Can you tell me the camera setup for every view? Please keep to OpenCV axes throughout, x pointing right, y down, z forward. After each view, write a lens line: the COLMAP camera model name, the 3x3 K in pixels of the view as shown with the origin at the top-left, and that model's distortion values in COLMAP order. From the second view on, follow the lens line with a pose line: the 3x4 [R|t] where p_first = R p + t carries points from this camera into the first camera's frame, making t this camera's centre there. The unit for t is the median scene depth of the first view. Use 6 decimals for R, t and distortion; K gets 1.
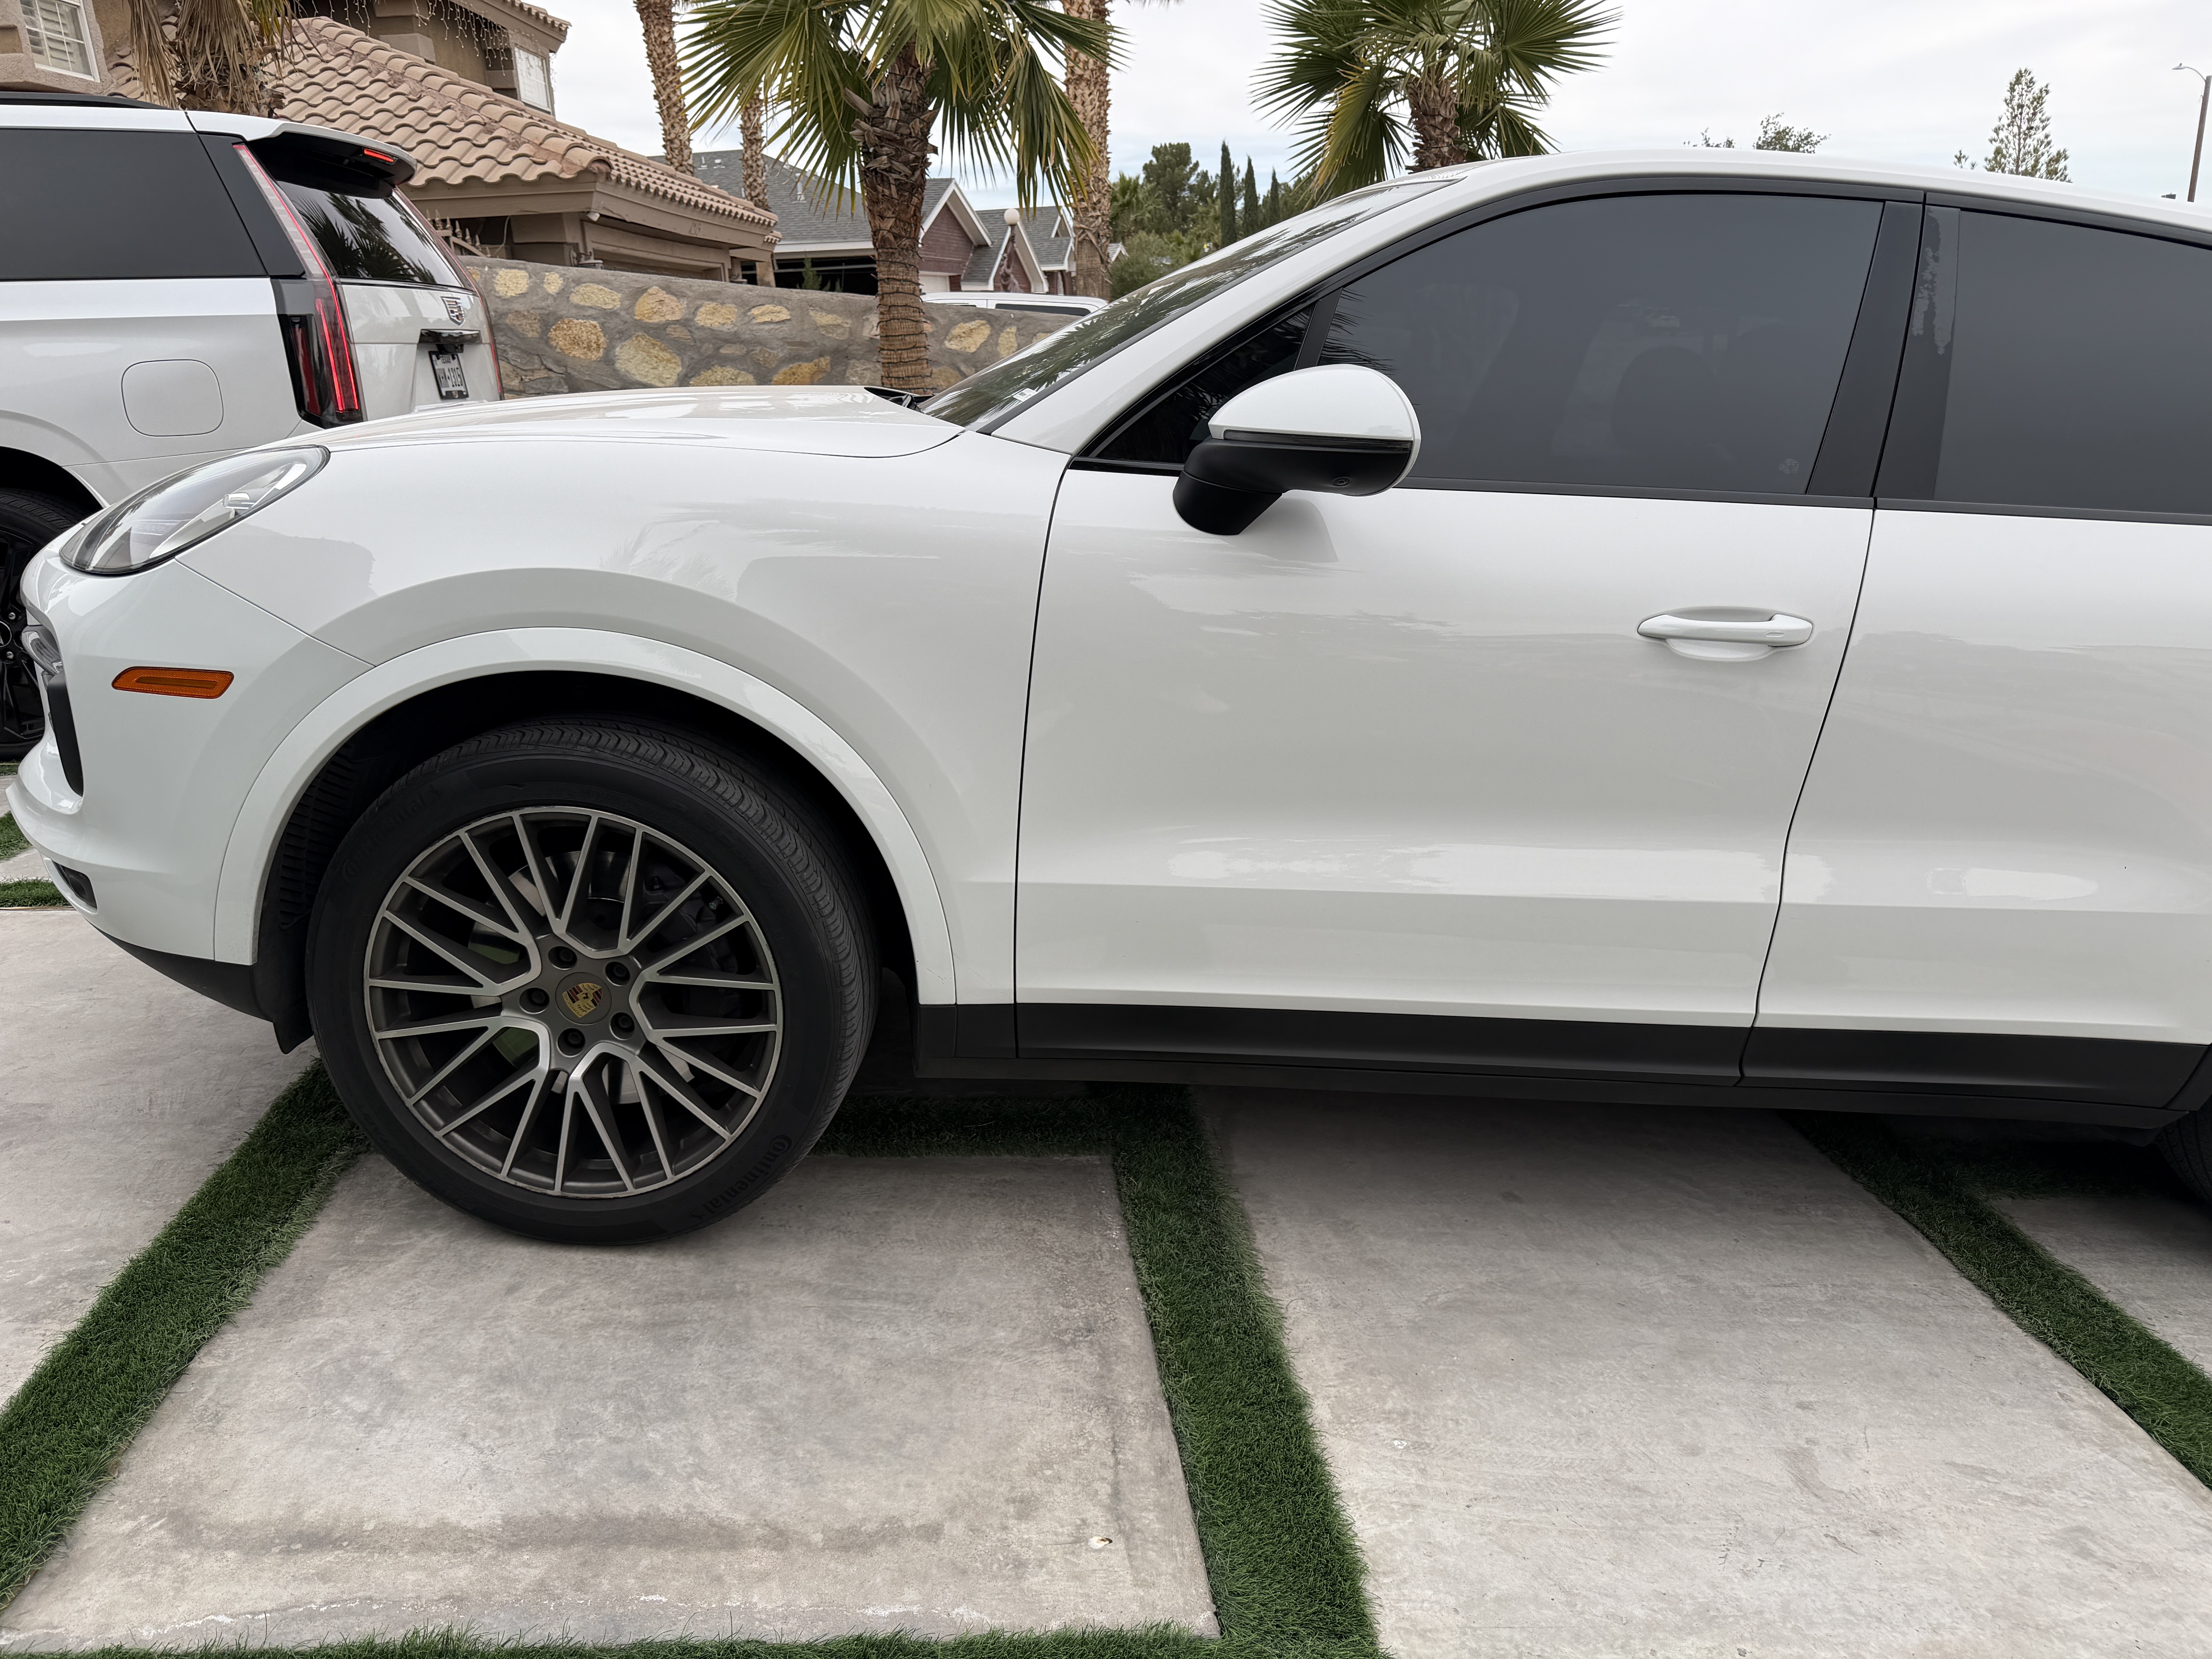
lens RADIAL K [[1580.4, 0, 1142.3], [0, 1580.4, 843.9], [0, 0, 1]] dist [0.008429, -0.016287]
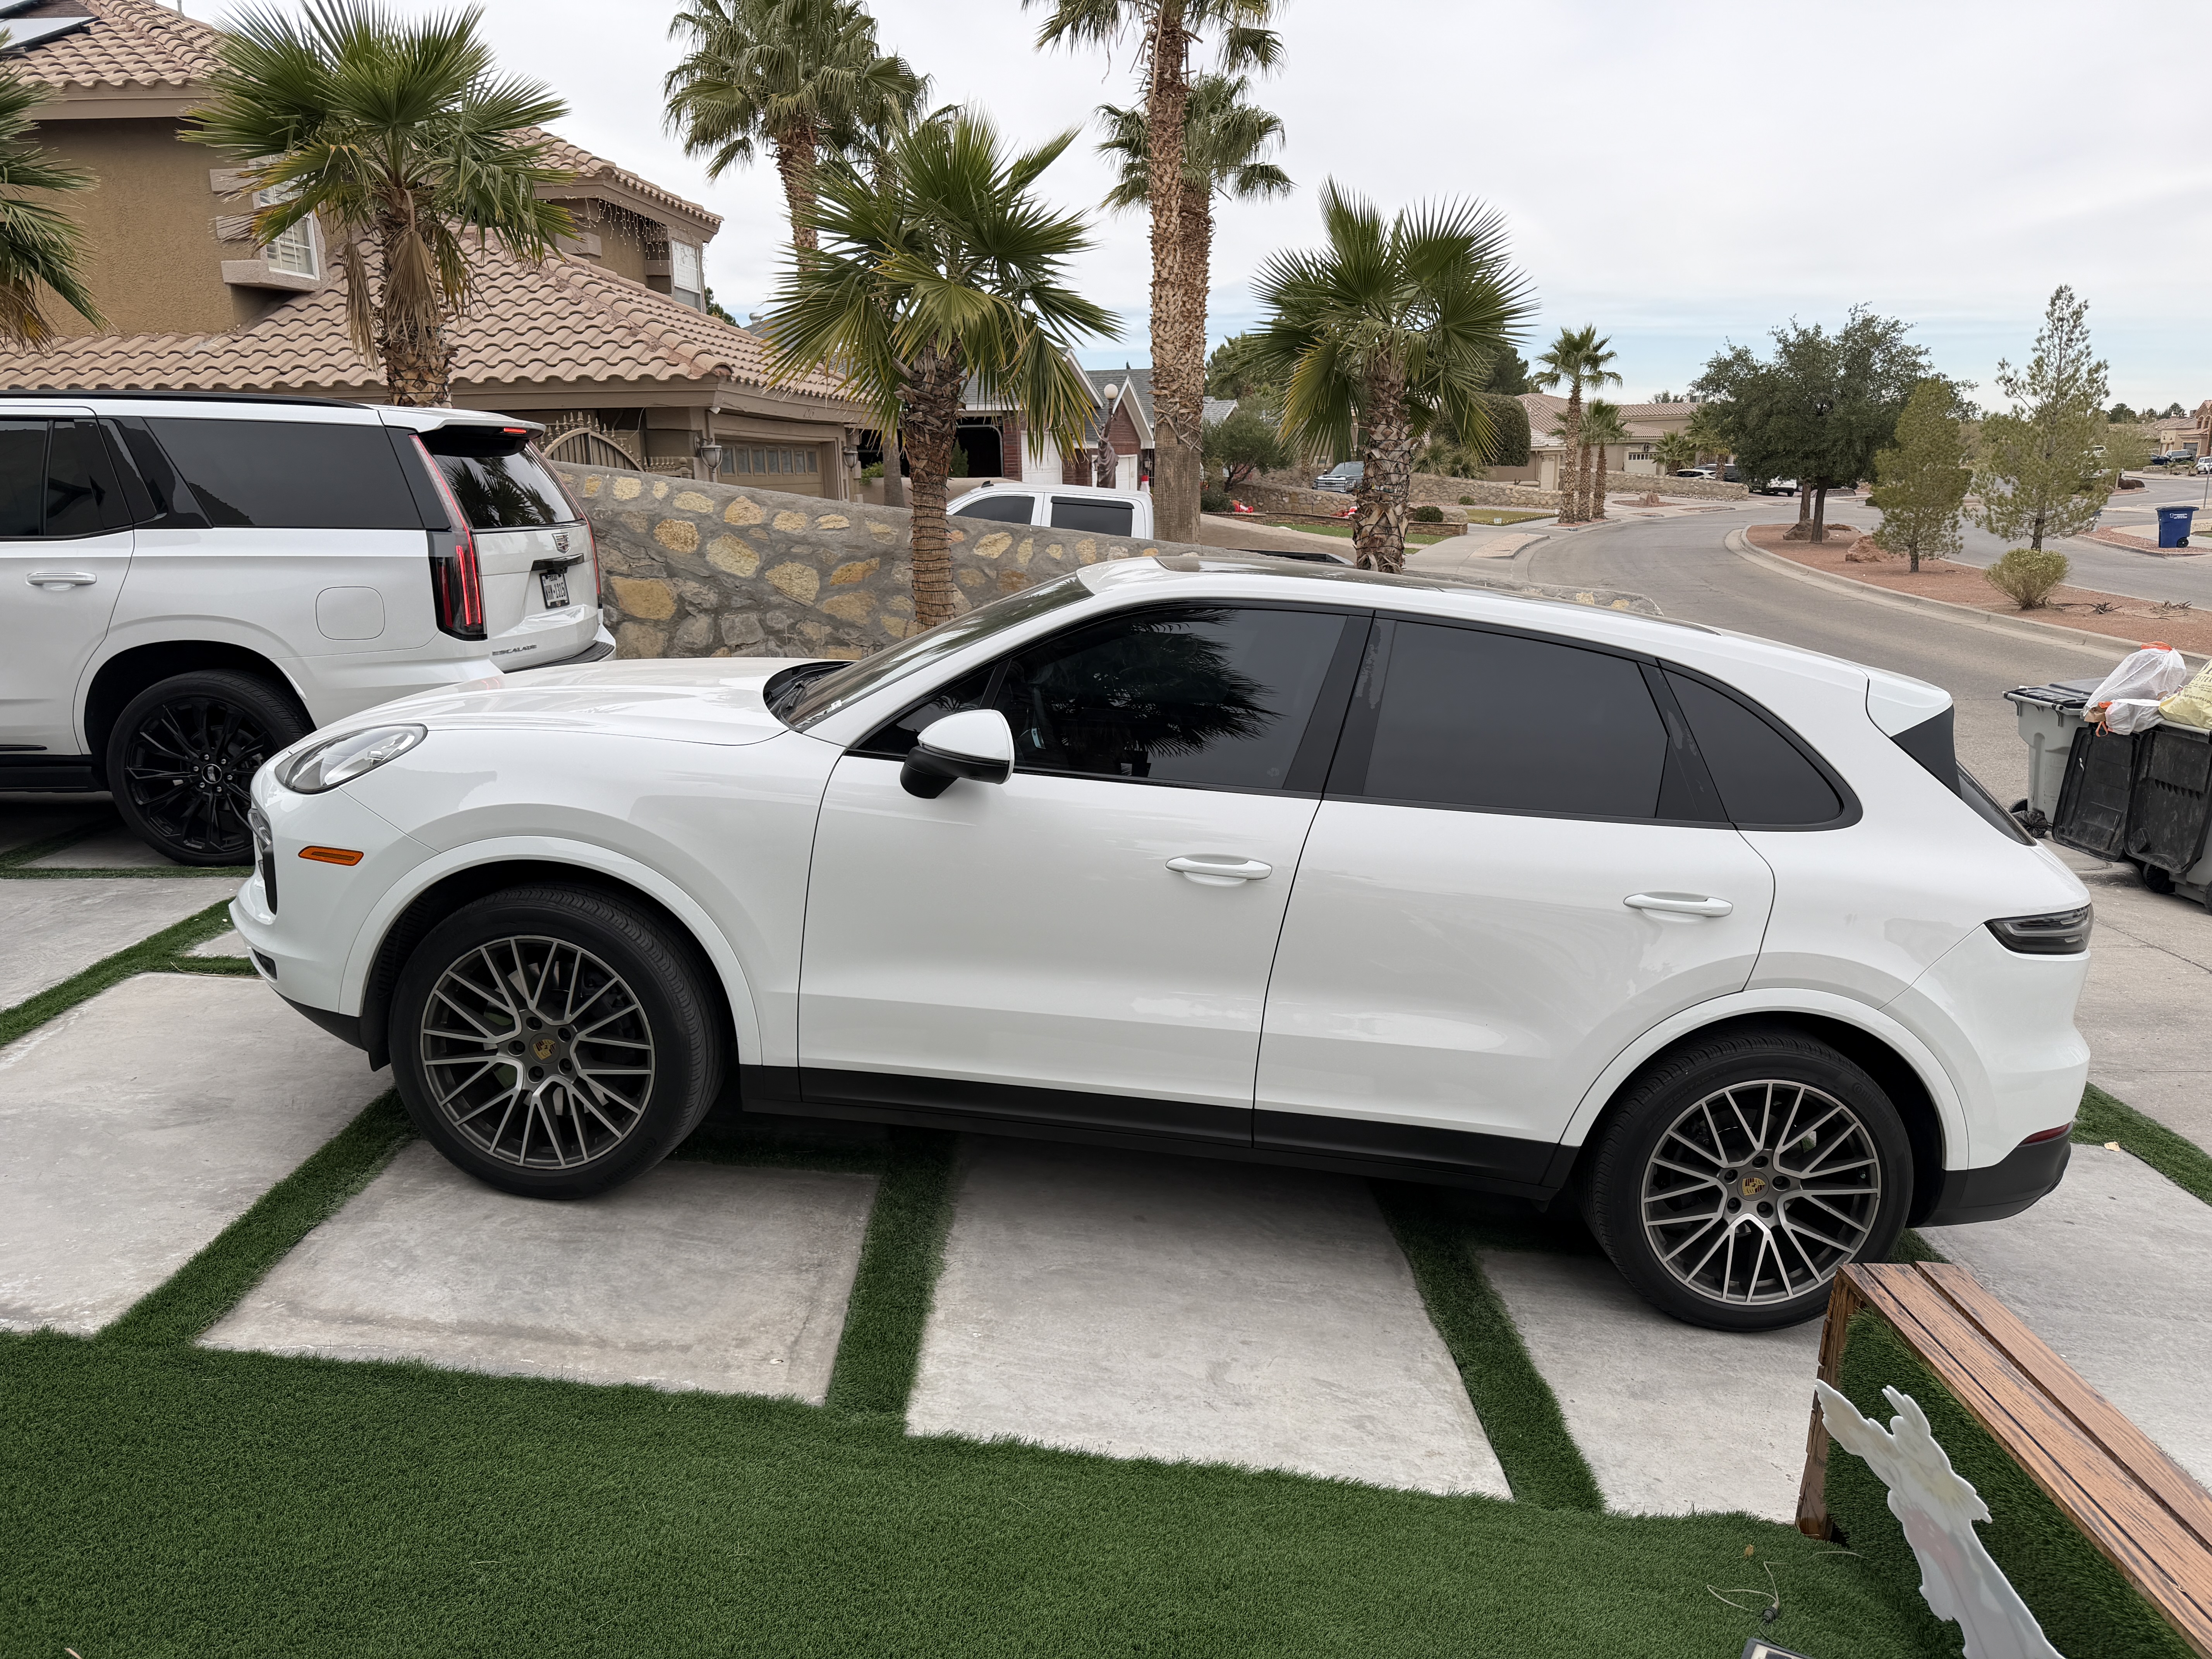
lens RADIAL K [[1590.8, 0, 1136.7], [0, 1590.8, 845.1], [0, 0, 1]] dist [0.059765, -0.101334]
pose [[0.995429, 0.050788, -0.080885, 0.411595], [-0.056972, 0.995473, -0.076075, -0.025438], [0.076655, 0.080335, 0.993816, -0.686707]]
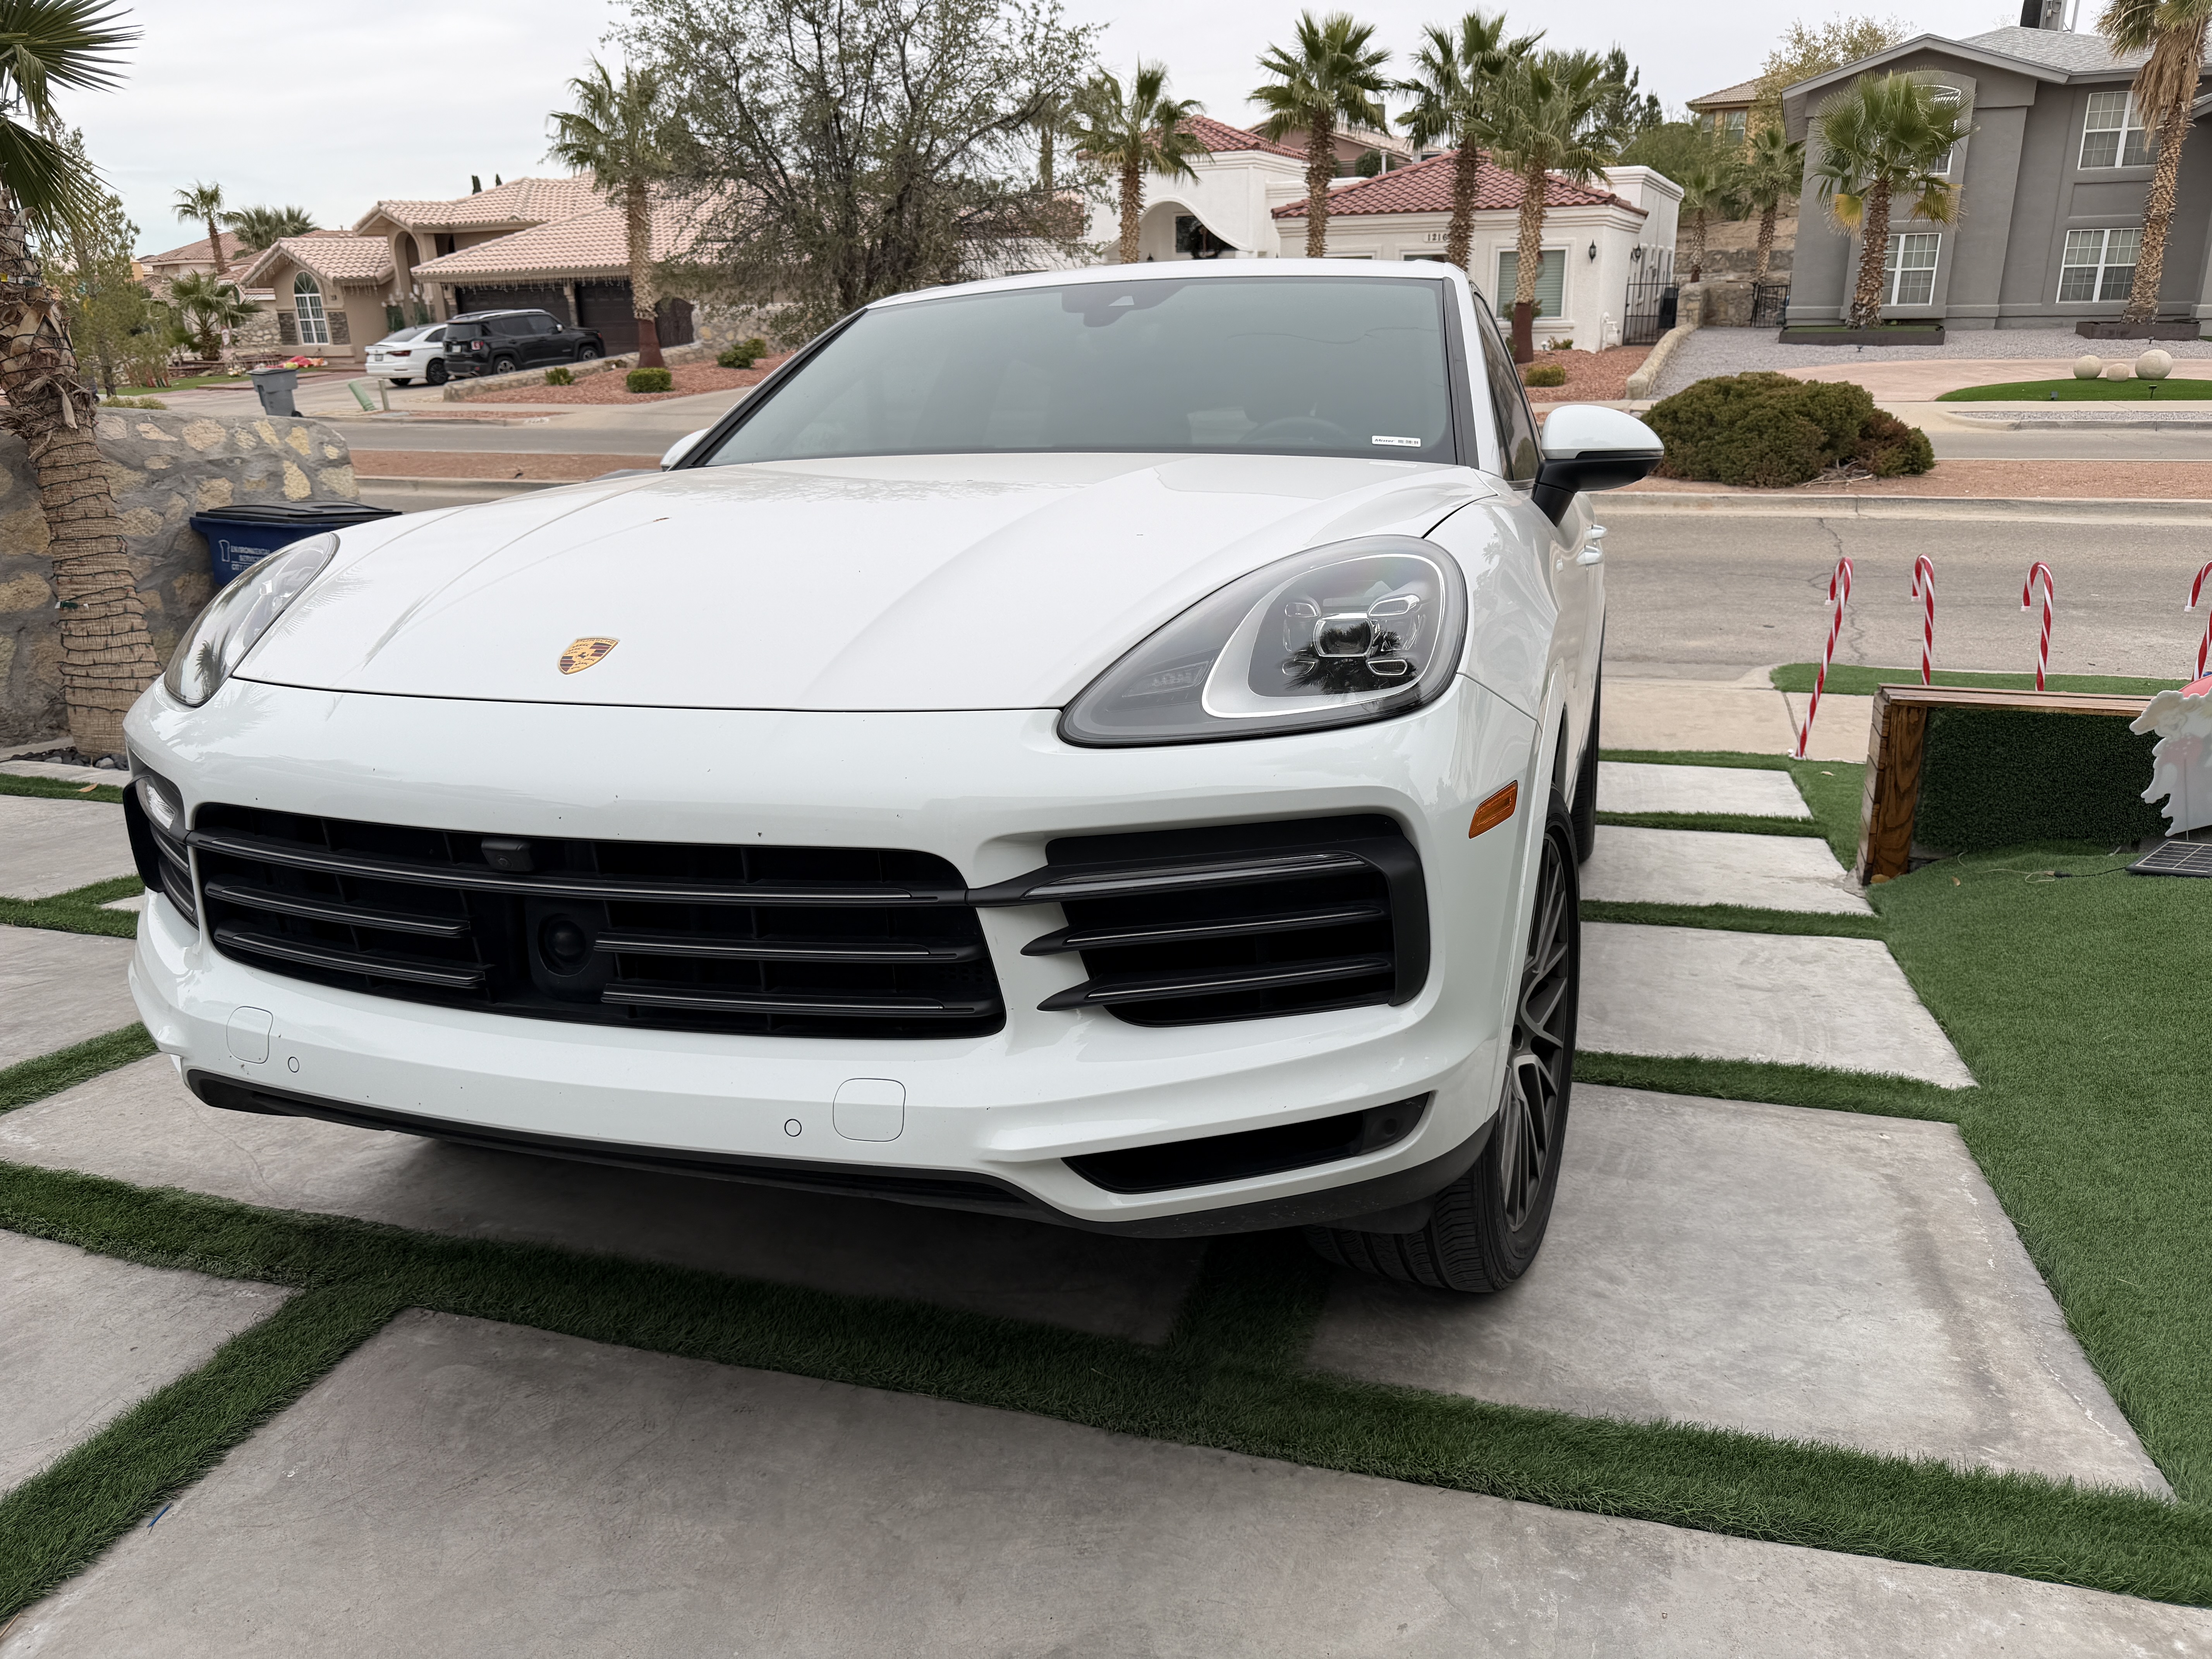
lens RADIAL K [[1610.8, 0, 1106.0], [0, 1610.8, 829.5], [0, 0, 1]] dist [-0.001879, -0.005737]
pose [[0.396070, -0.270335, 0.877524, -1.346900], [0.303763, 0.940445, 0.152615, -0.260681], [-0.866520, 0.206113, 0.454600, 0.725091]]
